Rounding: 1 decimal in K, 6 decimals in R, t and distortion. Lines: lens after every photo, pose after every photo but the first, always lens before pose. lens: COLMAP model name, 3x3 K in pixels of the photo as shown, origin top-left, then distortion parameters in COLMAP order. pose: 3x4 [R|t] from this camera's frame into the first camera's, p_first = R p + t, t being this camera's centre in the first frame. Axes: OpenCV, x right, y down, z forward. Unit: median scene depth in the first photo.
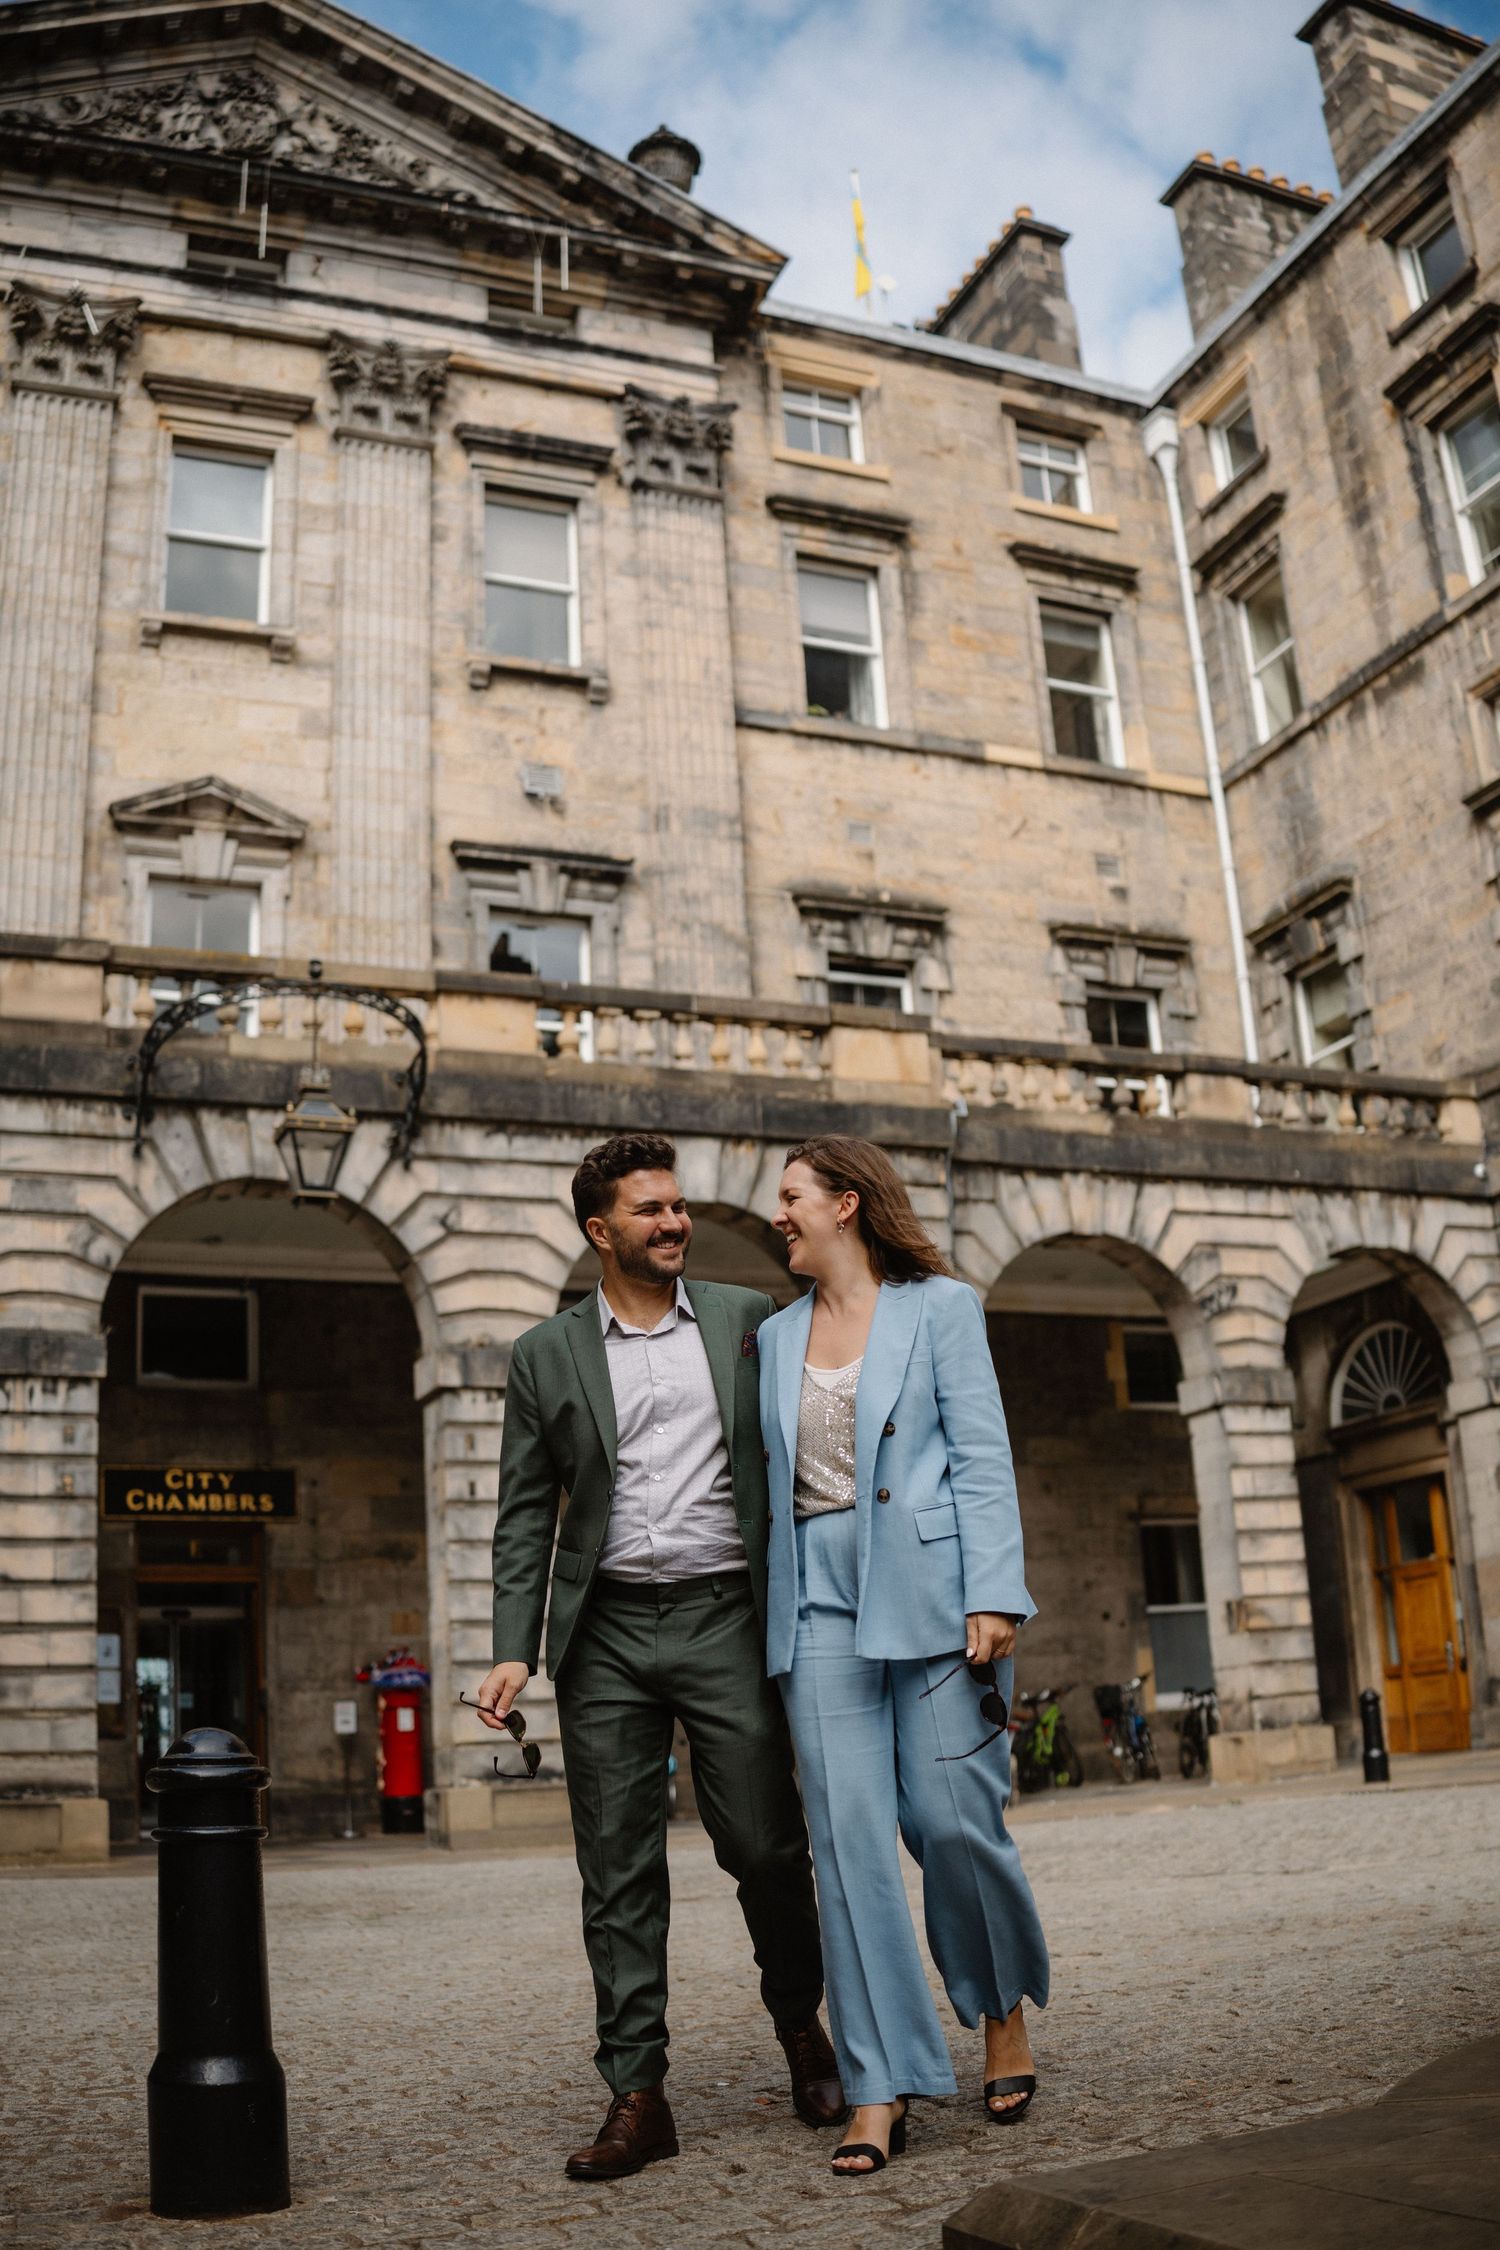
lens RADIAL K [[2093.1, 0, 724.1], [0, 2093.1, 1116.4], [0, 0, 1]] dist [-0.209079, 0.027046]
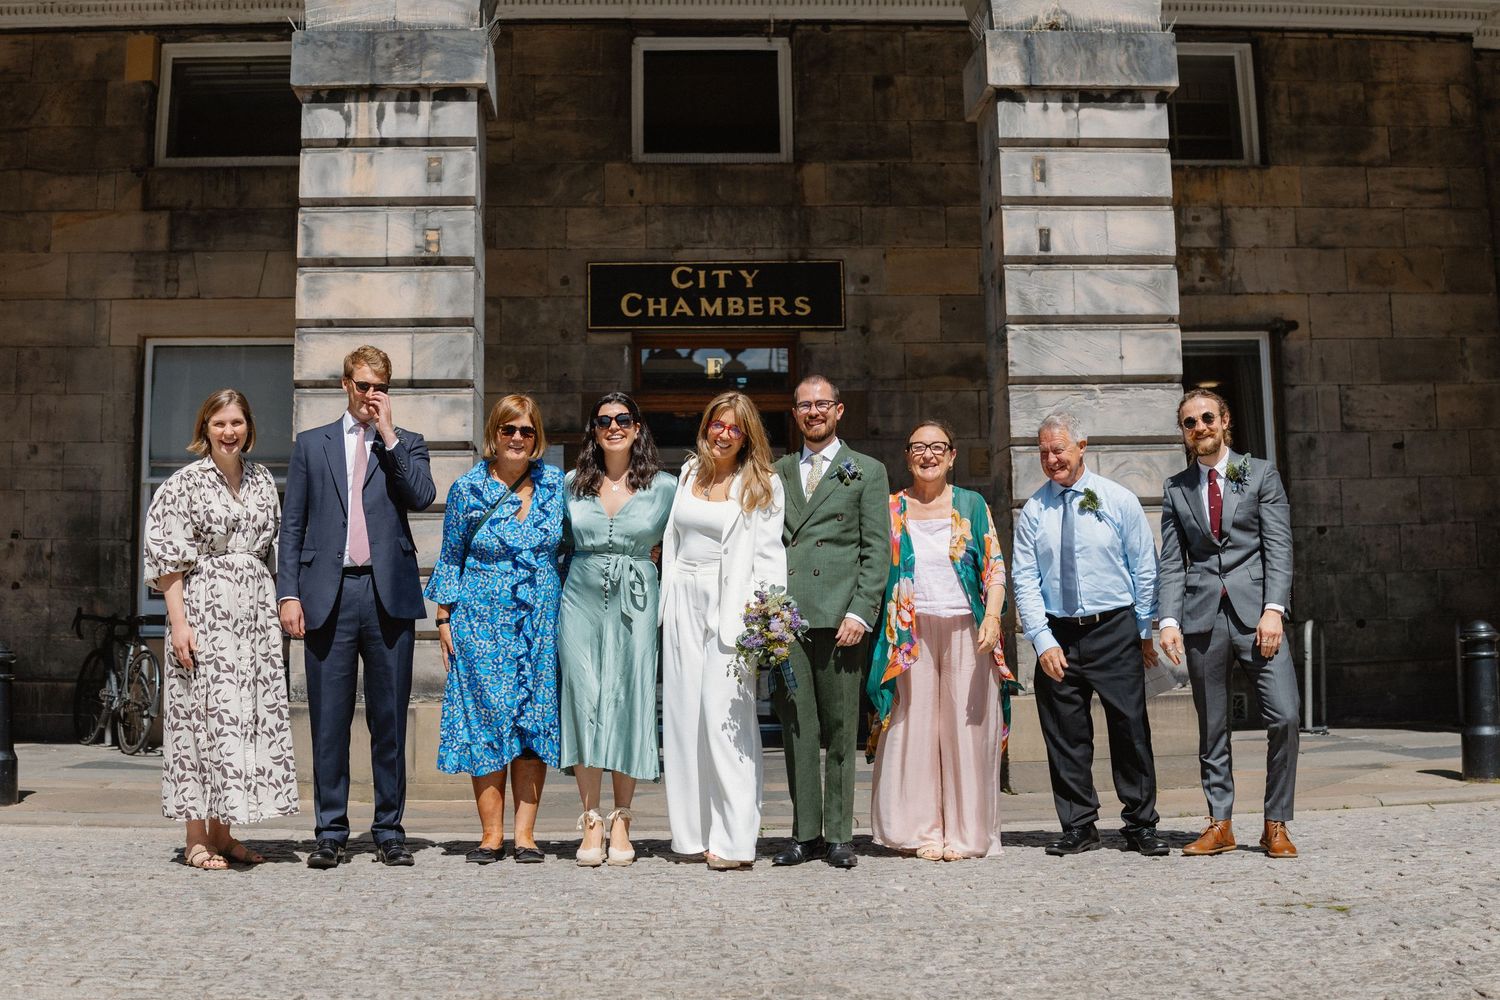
lens RADIAL K [[1790.1, 0, 737.3], [0, 1790.1, 313.3], [0, 0, 1]] dist [-0.220651, 0.007046]
pose [[0.940883, -0.015345, -0.338385, -0.023474], [0.060942, 0.990341, 0.124539, 0.128498], [0.333206, -0.137799, 0.932730, 0.446593]]
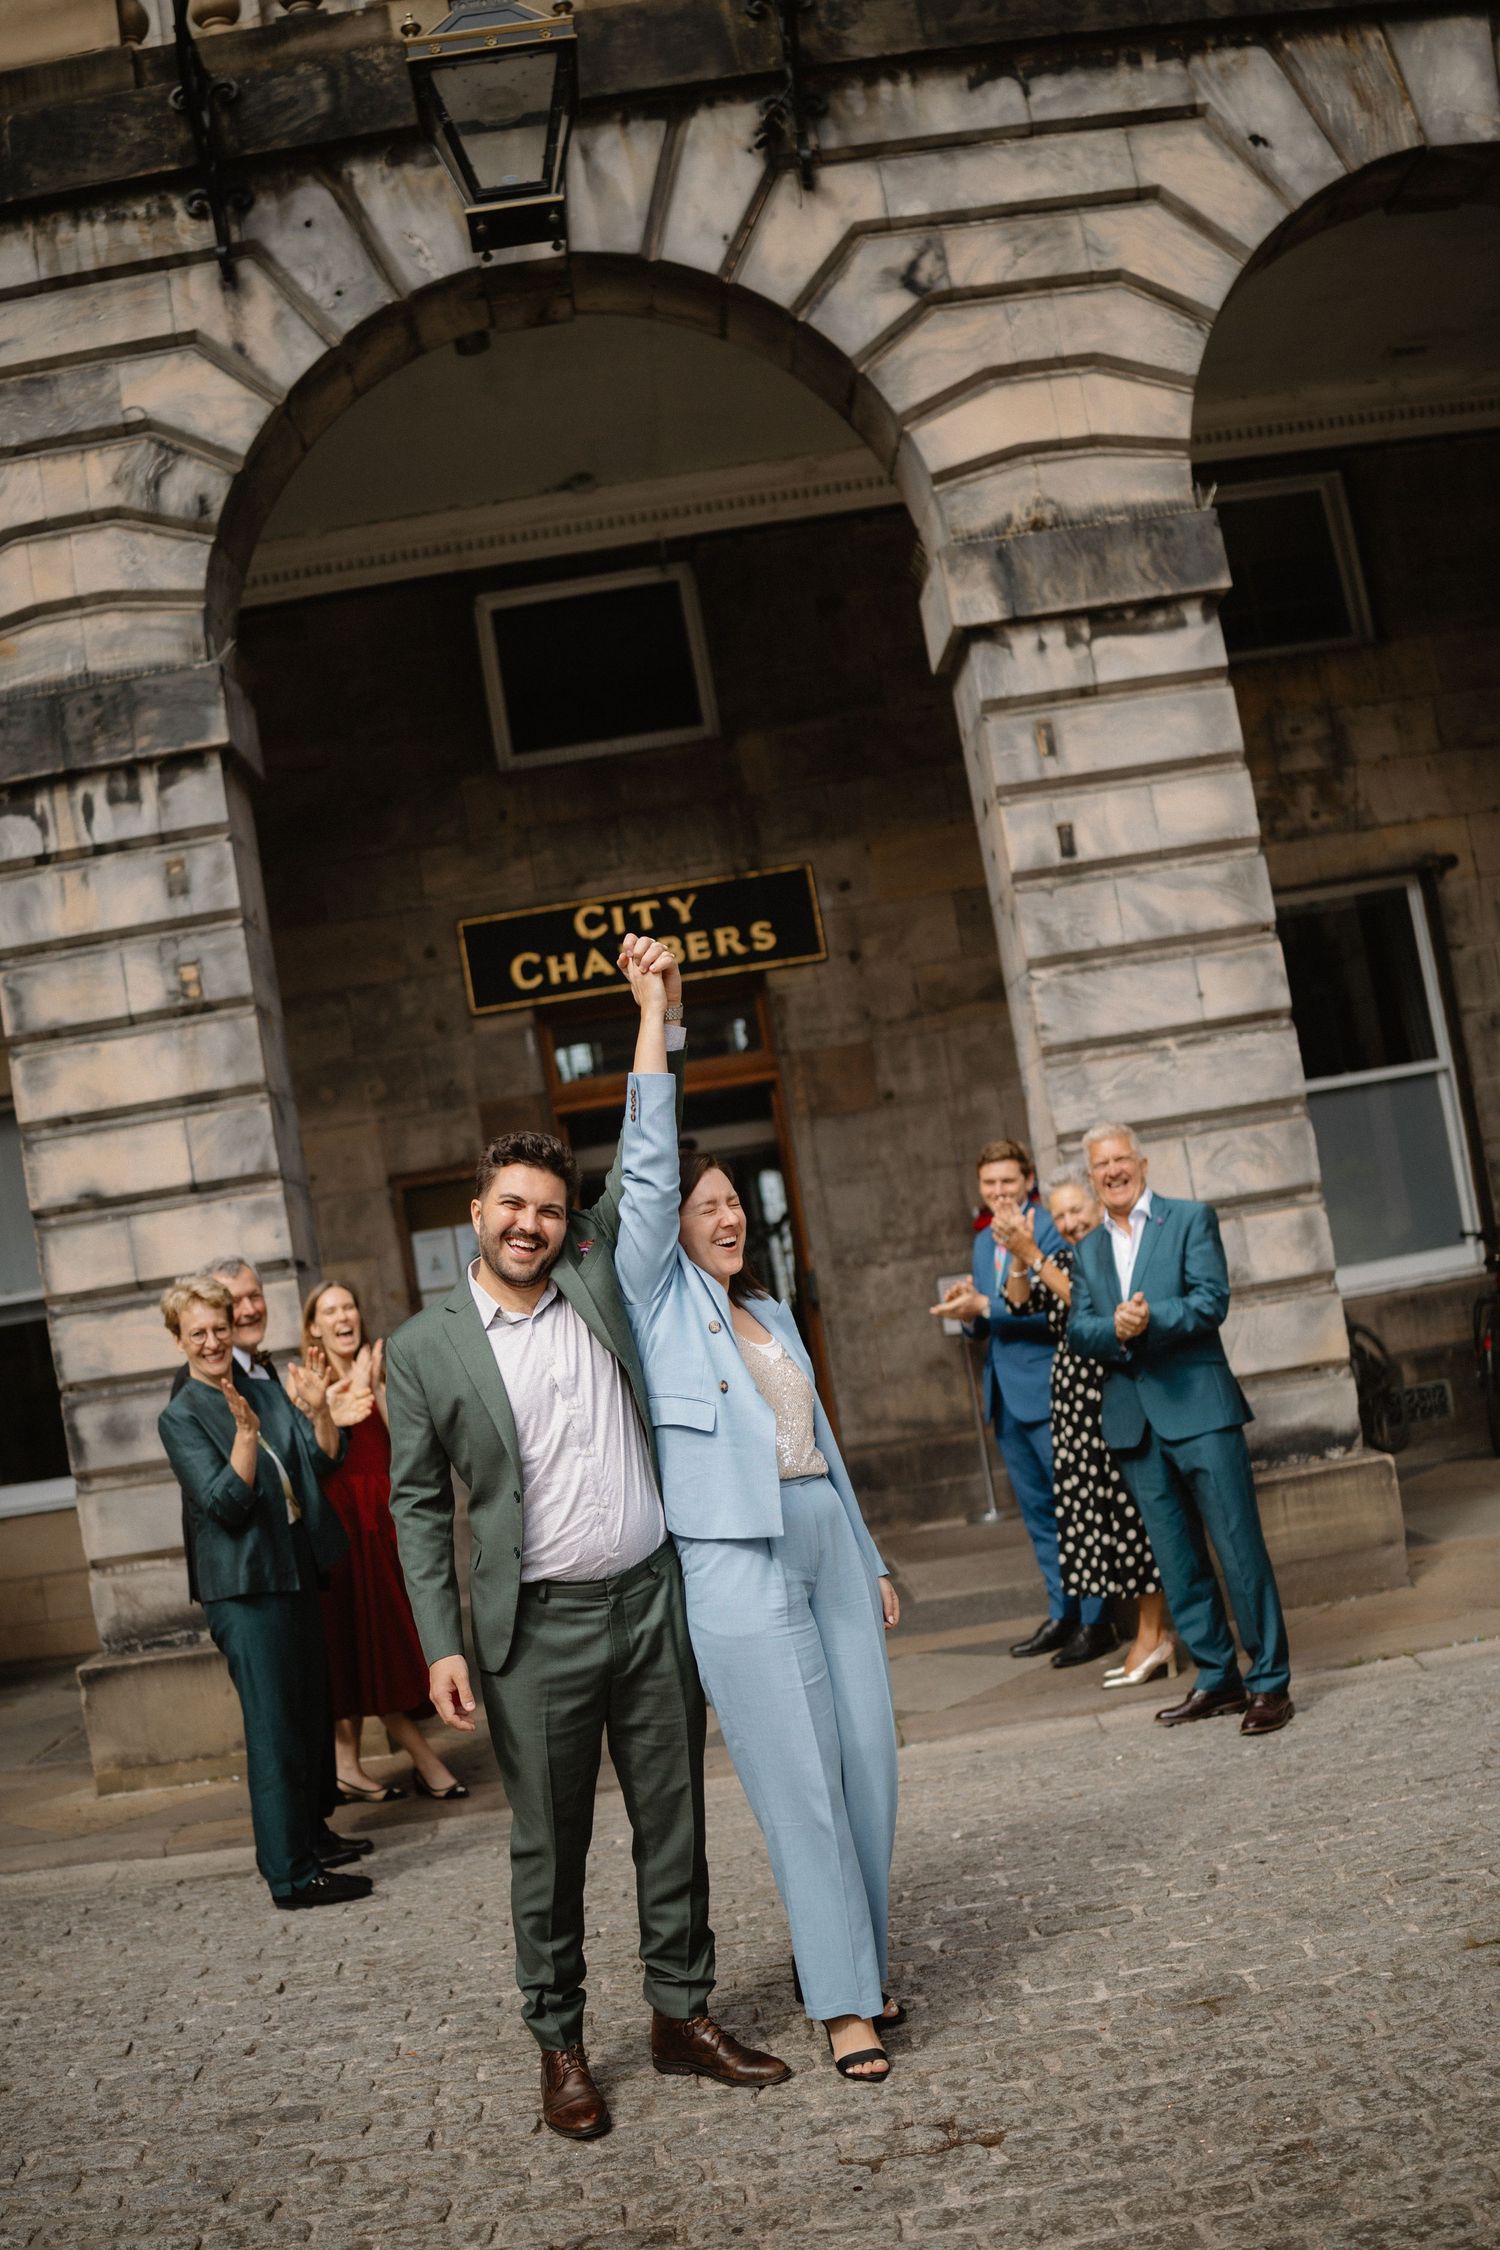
lens RADIAL K [[2309.7, 0, 720.7], [0, 2309.7, 1132.8], [0, 0, 1]] dist [-0.224816, 0.054354]
pose [[0.923531, -0.113731, -0.366273, -0.016398], [0.212156, 0.947089, 0.240856, 0.105669], [0.319501, -0.300145, 0.898795, 0.518374]]
